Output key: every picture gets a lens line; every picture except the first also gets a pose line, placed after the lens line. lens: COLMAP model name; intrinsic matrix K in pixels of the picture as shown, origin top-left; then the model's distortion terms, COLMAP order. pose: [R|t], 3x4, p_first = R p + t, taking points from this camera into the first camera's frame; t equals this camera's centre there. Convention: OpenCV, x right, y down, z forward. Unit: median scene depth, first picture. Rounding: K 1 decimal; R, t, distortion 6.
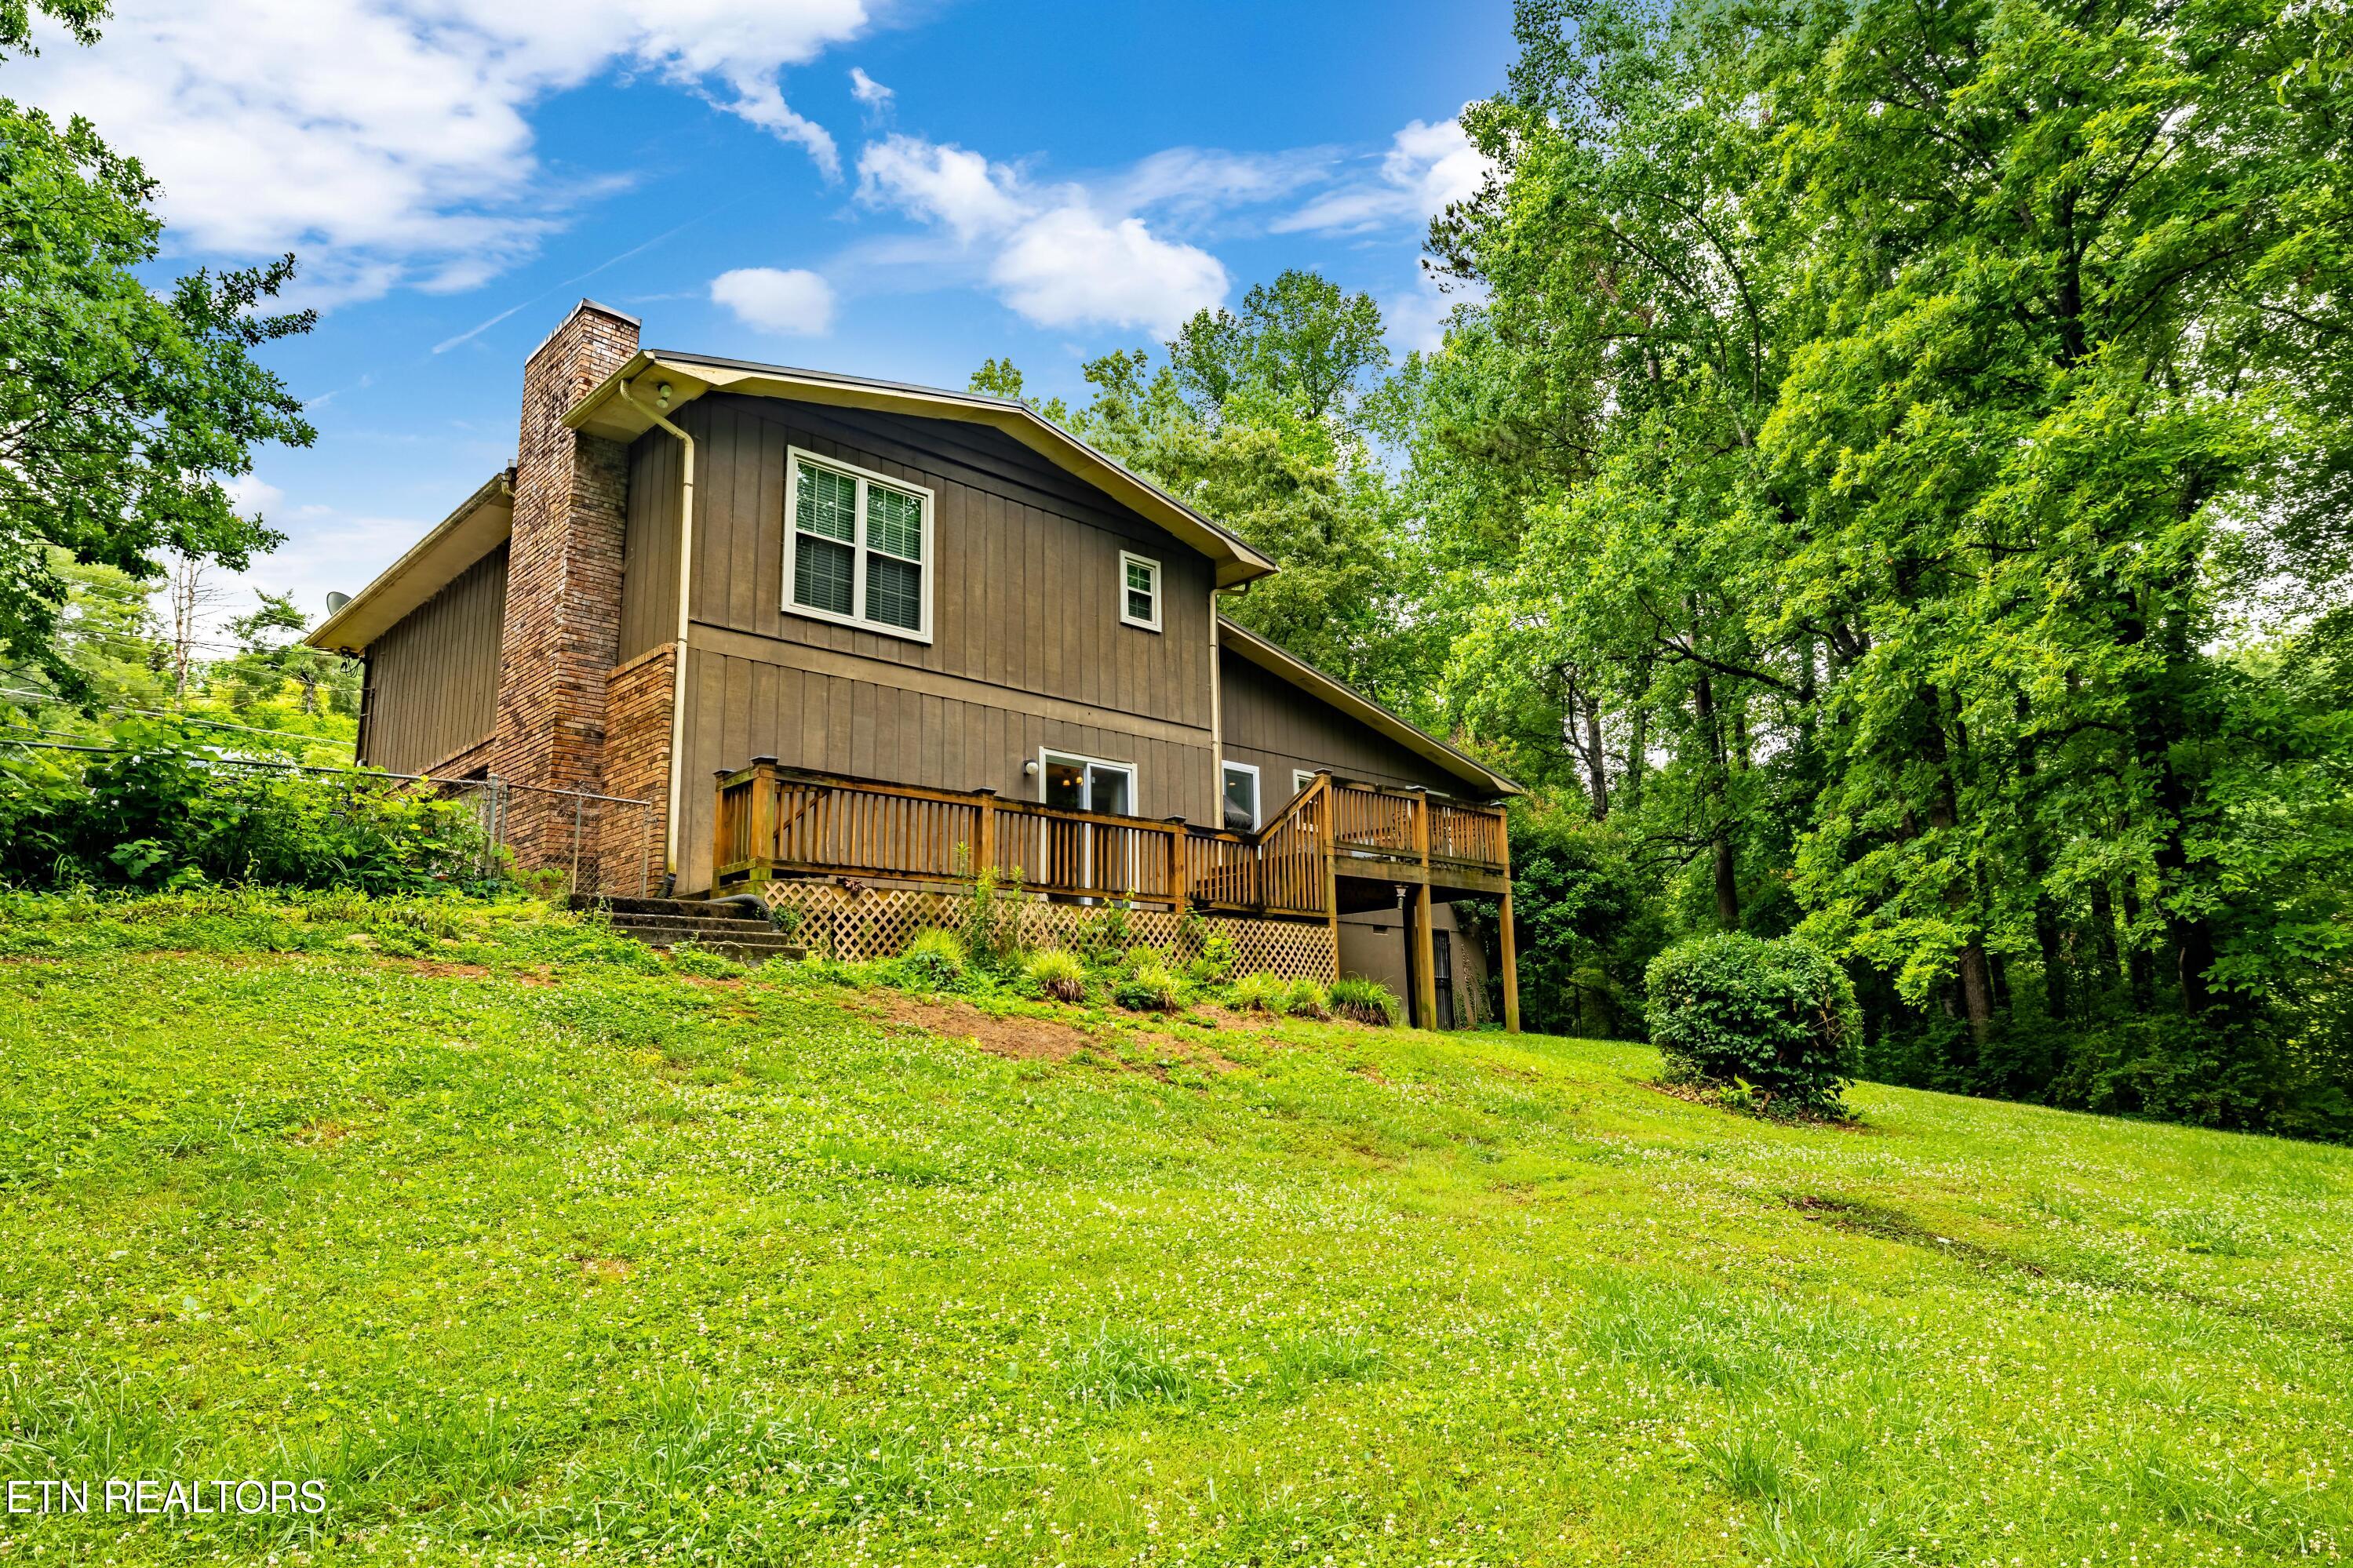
lens RADIAL K [[1365.0, 0, 1176.5], [0, 1365.0, 784.0], [0, 0, 1]] dist [-0.006169, -0.000038]
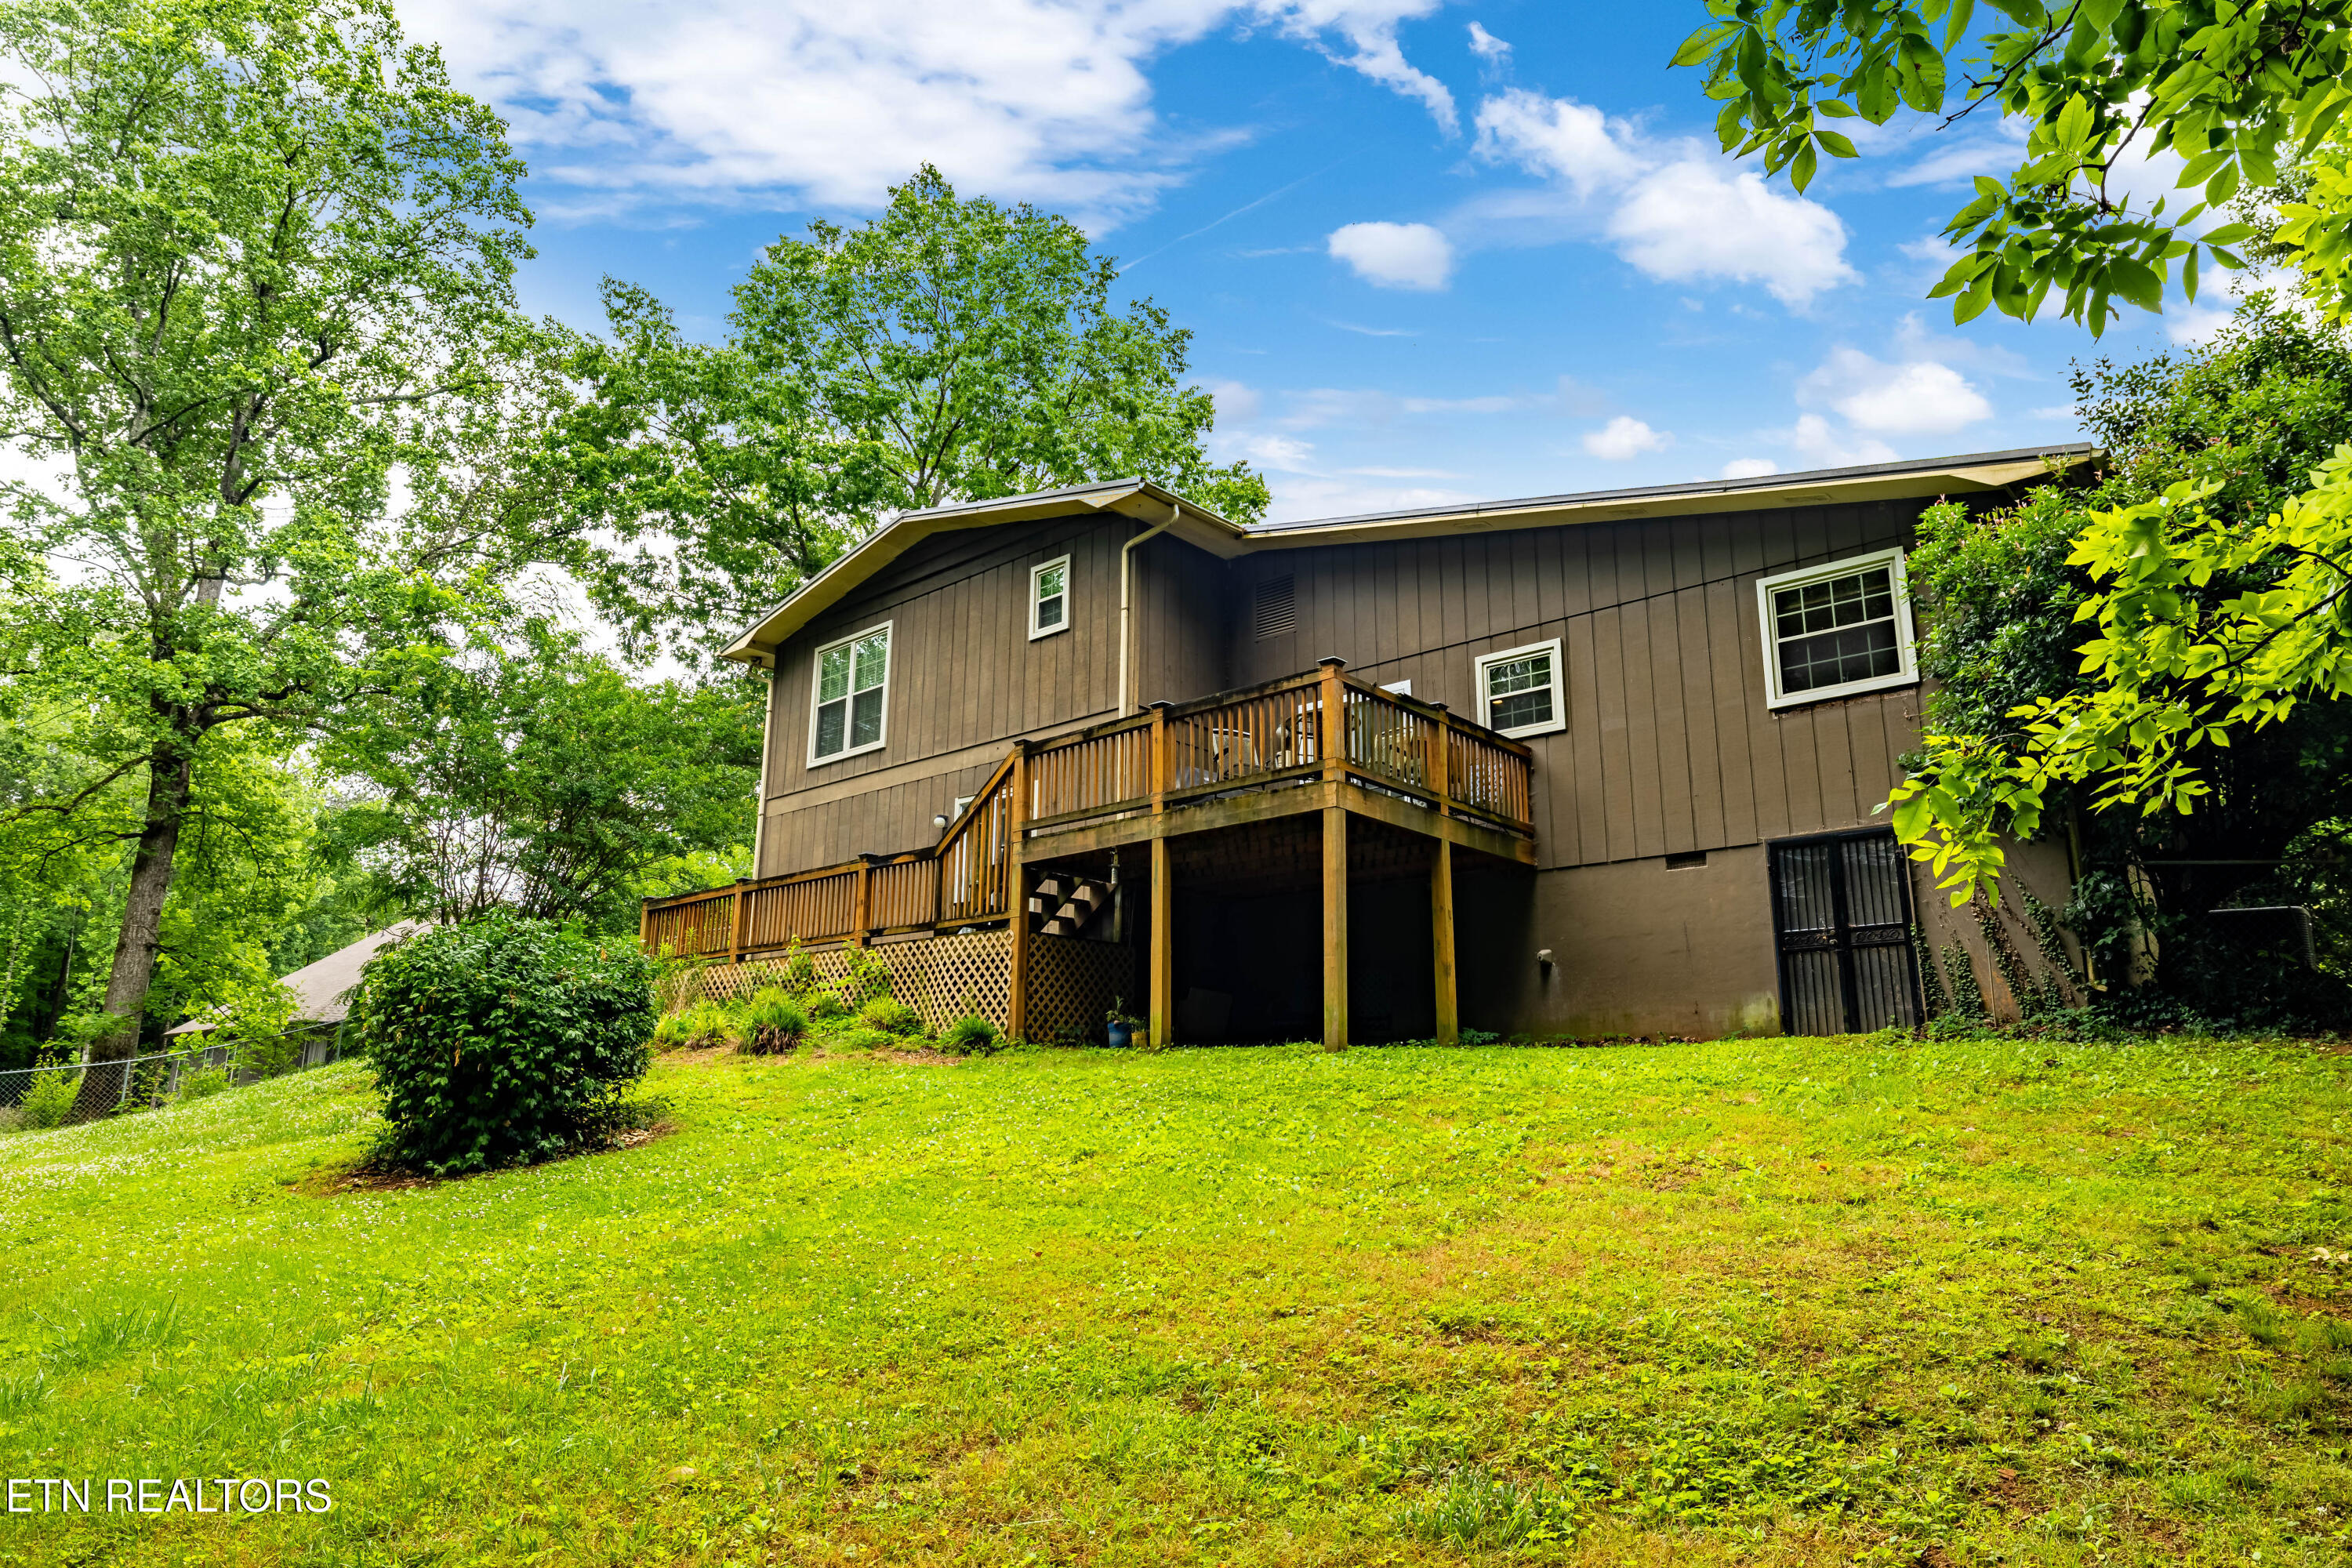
lens RADIAL K [[1364.5, 0, 1176.0], [0, 1364.5, 784.0], [0, 0, 1]] dist [-0.006169, -0.000038]
pose [[0.109986, -0.226103, -0.967874, 0.975027], [0.190869, 0.960463, -0.202682, 0.214895], [0.975434, -0.162445, 0.148794, 1.034473]]
